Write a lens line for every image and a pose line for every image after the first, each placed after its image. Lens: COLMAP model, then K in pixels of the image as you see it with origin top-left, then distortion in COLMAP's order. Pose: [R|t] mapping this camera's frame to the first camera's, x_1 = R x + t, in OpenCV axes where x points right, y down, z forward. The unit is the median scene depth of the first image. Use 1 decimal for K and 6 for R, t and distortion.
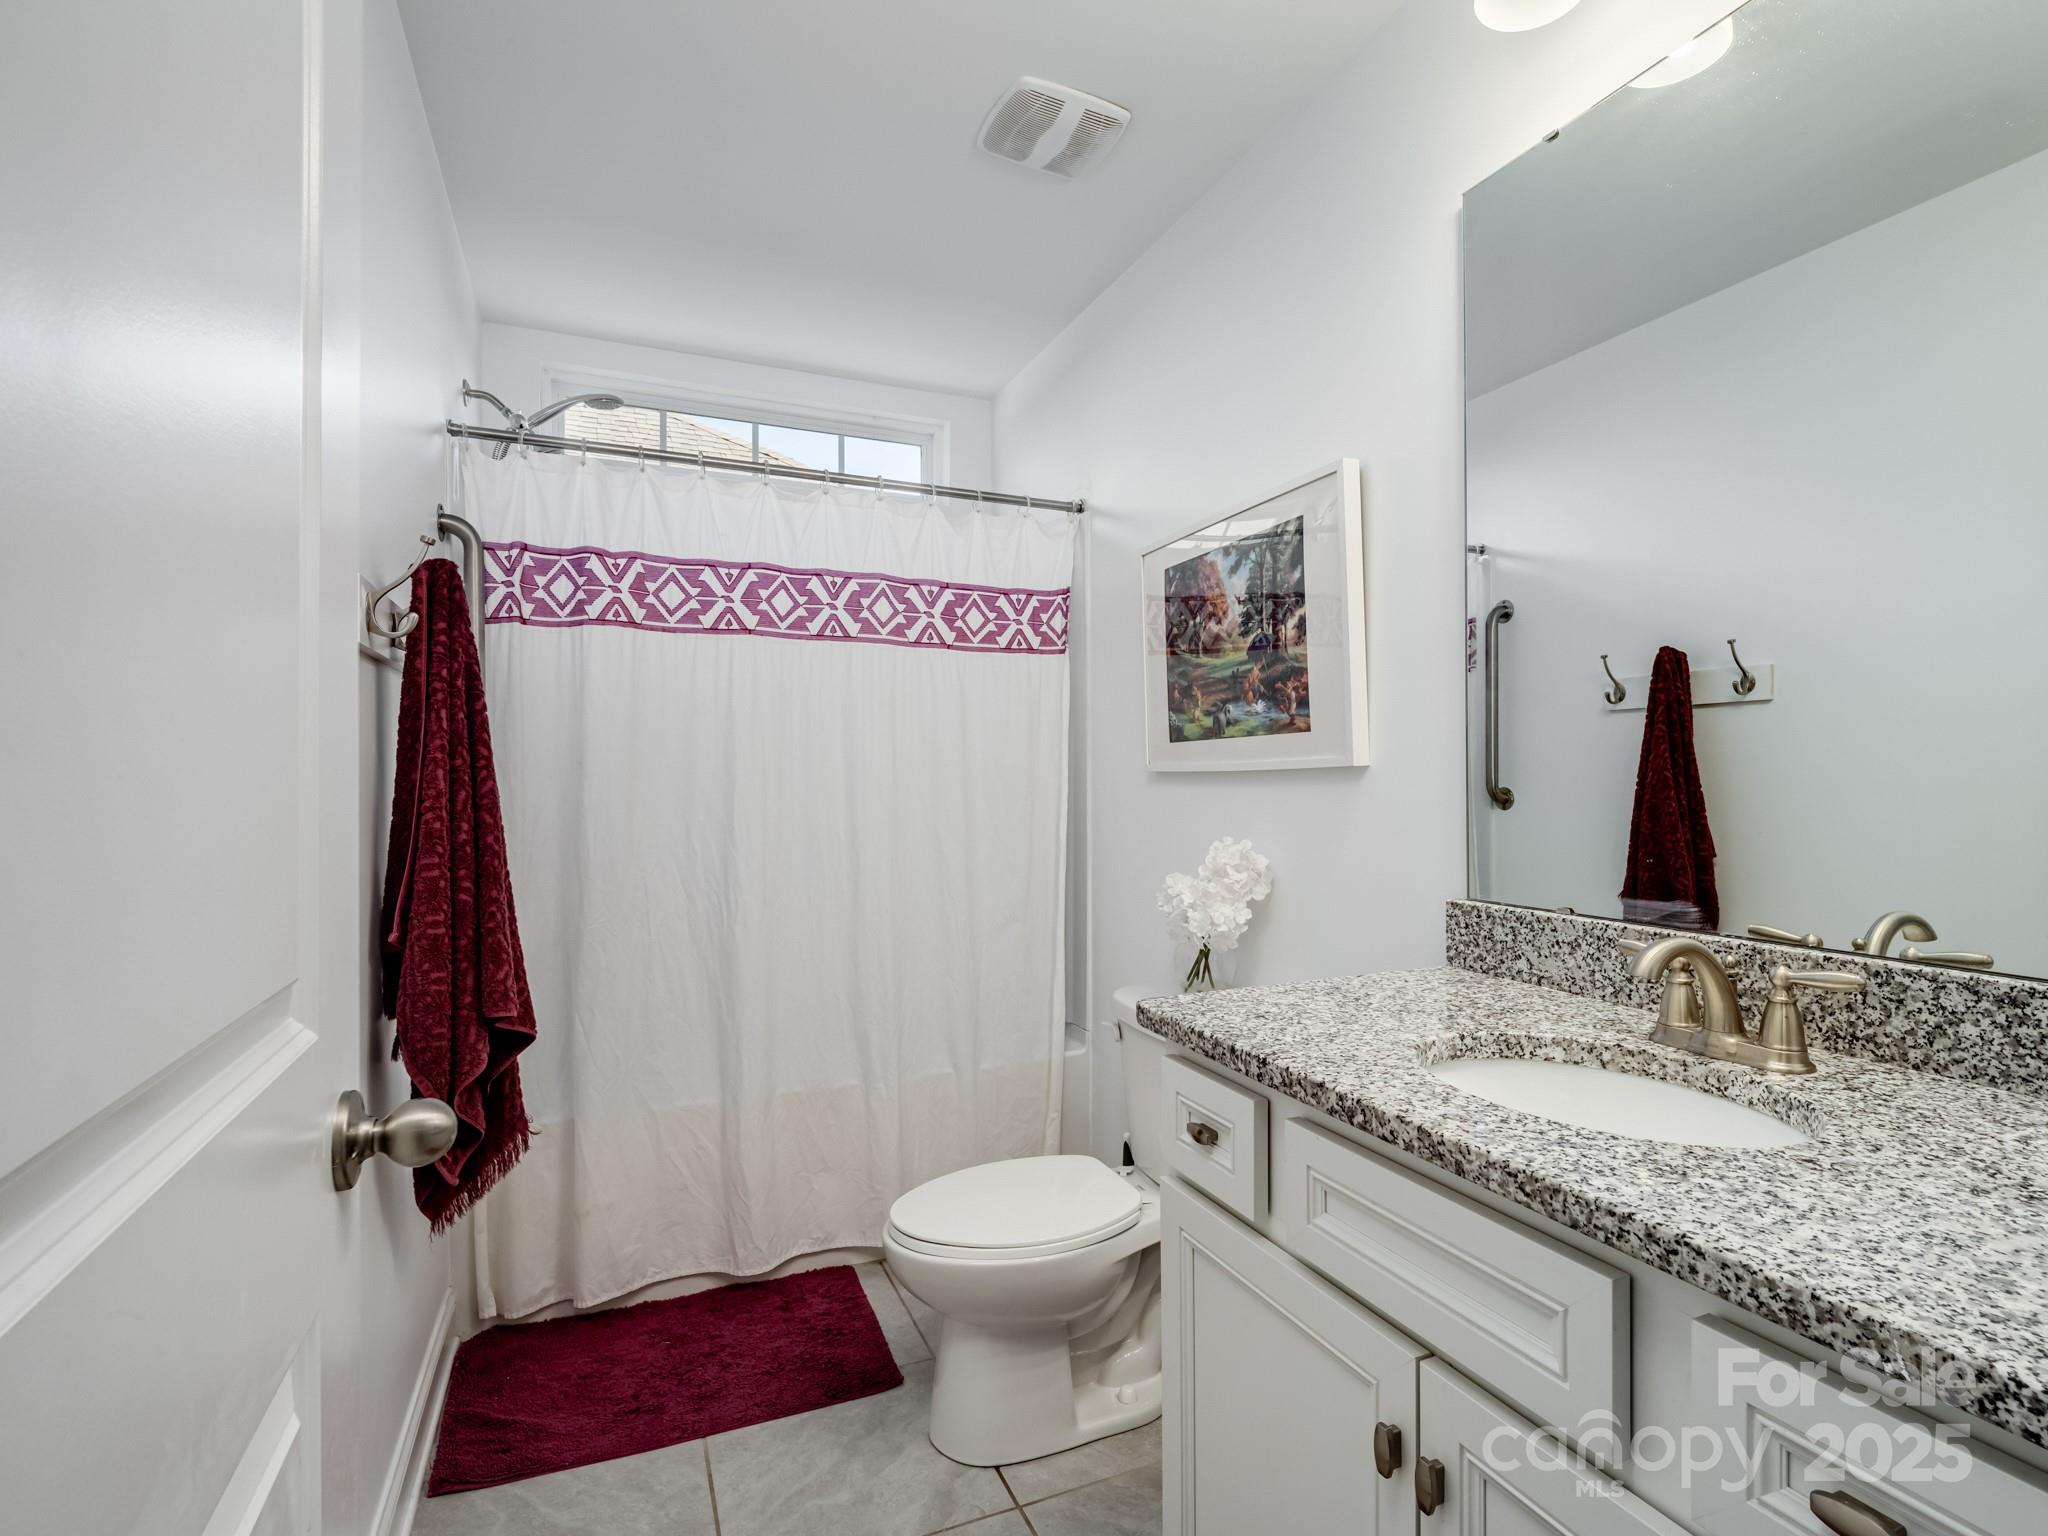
lens RADIAL K [[986.4, 0, 1032.7], [0, 986.4, 779.7], [0, 0, 1]] dist [-0.002950, -0.000262]
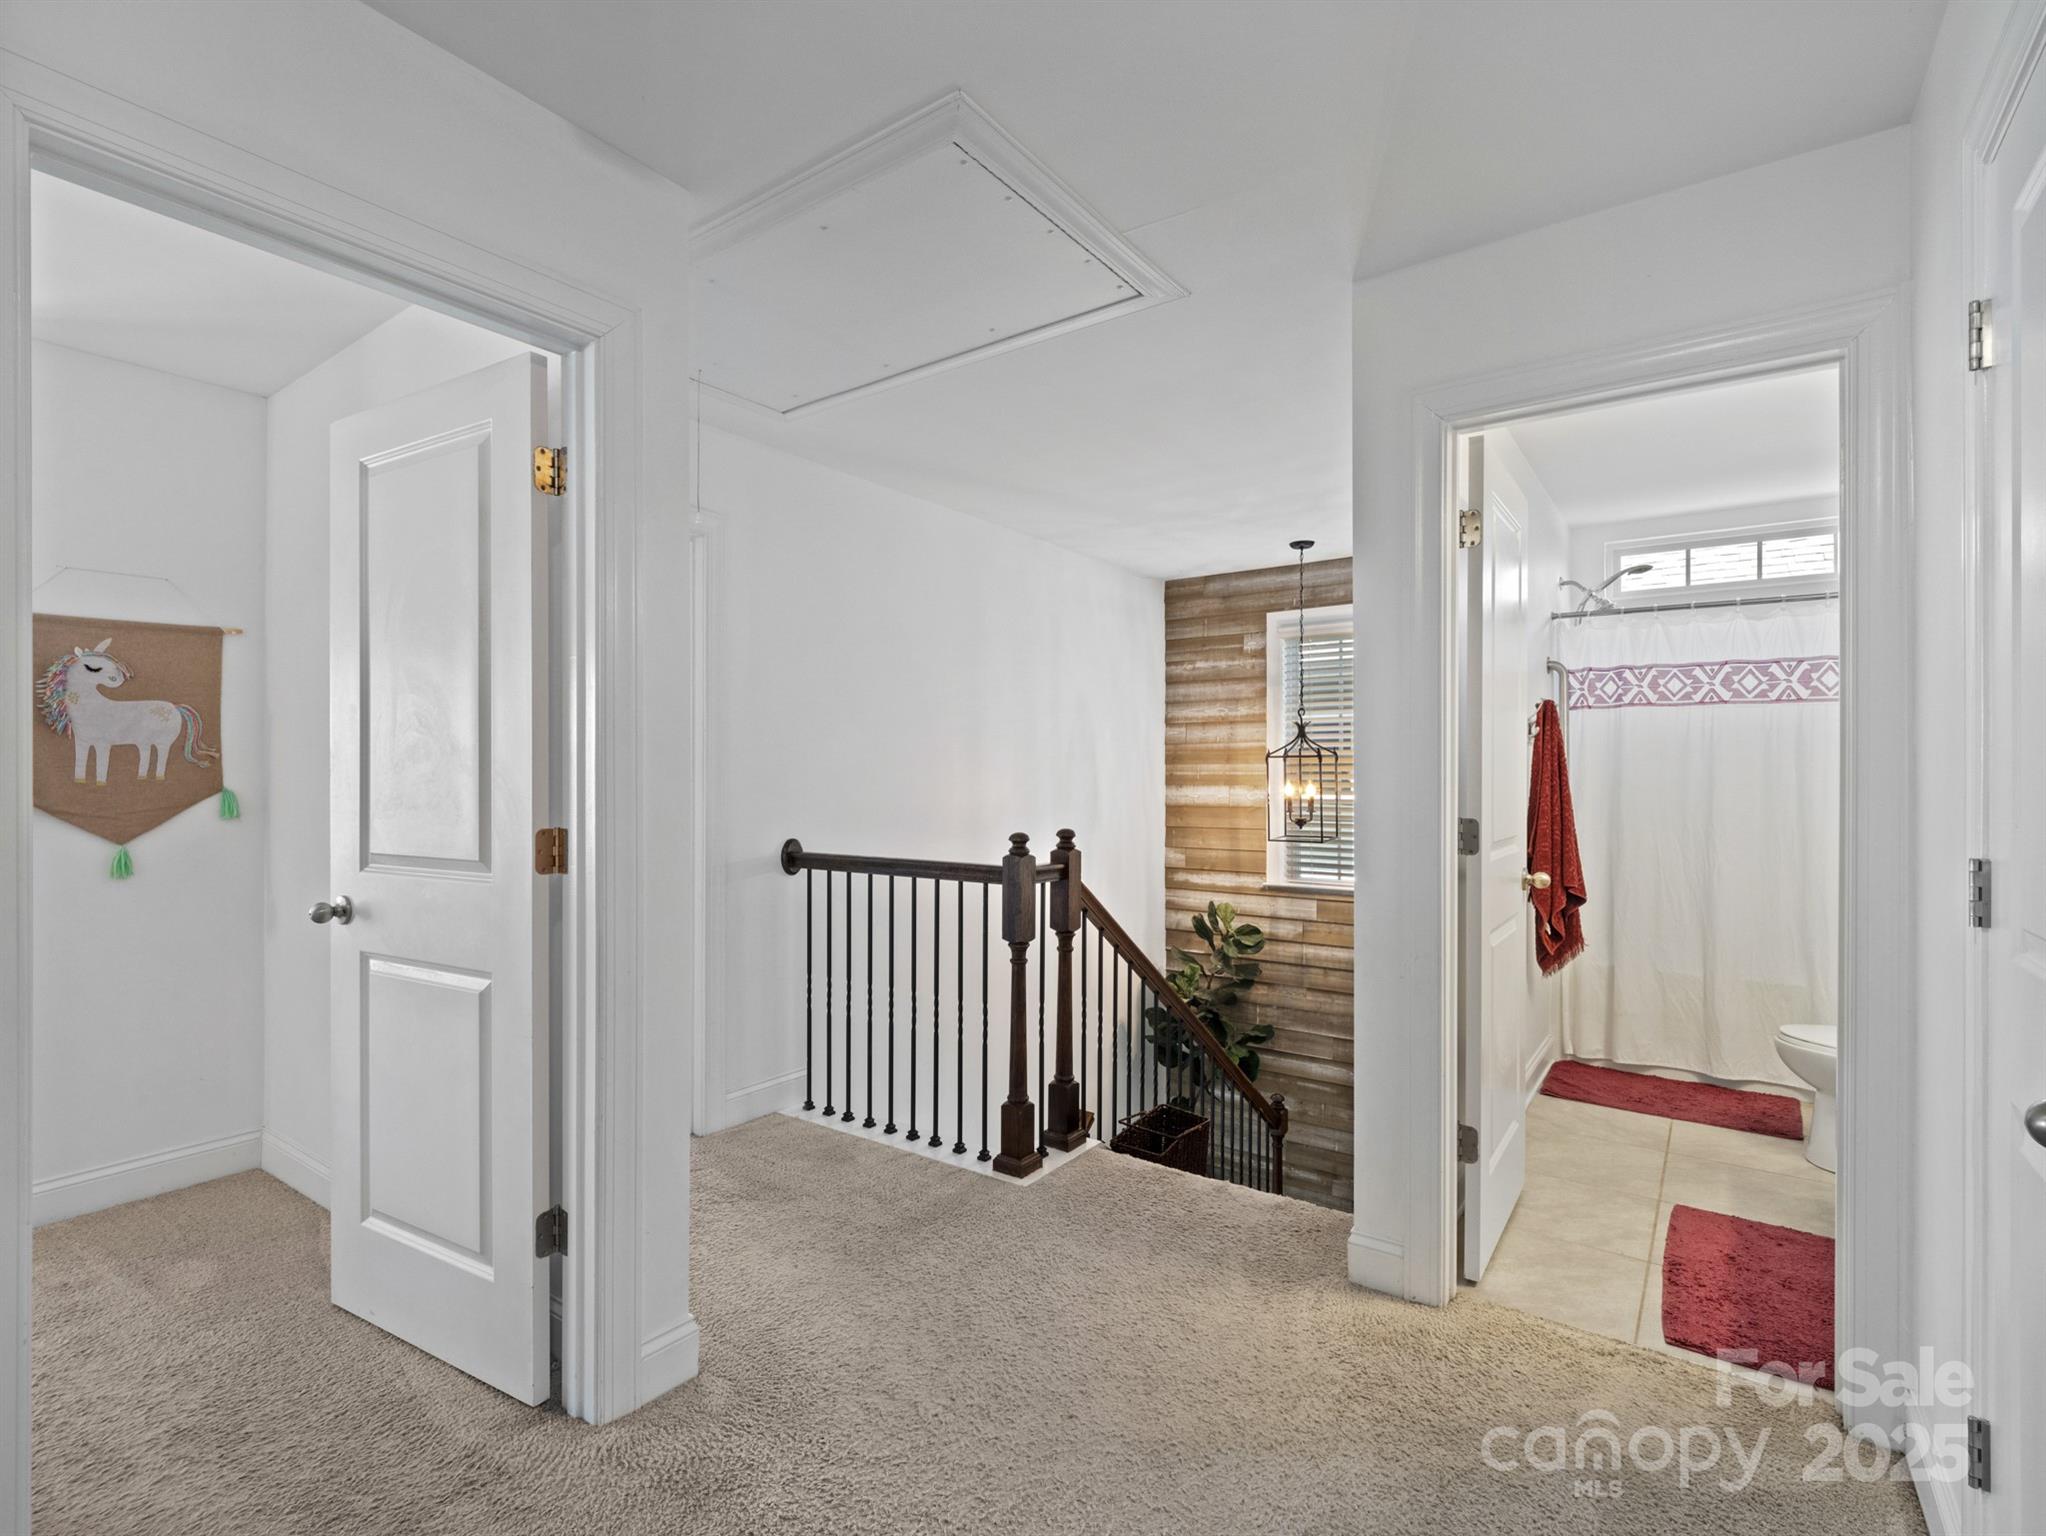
lens RADIAL K [[985.4, 0, 1031.7], [0, 985.4, 779.7], [0, 0, 1]] dist [-0.002950, -0.000262]
pose [[0.519549, 0.003405, -0.854434, 0.564630], [-0.003191, 0.999993, 0.002044, -0.018469], [0.854435, 0.001664, 0.519556, -0.937121]]
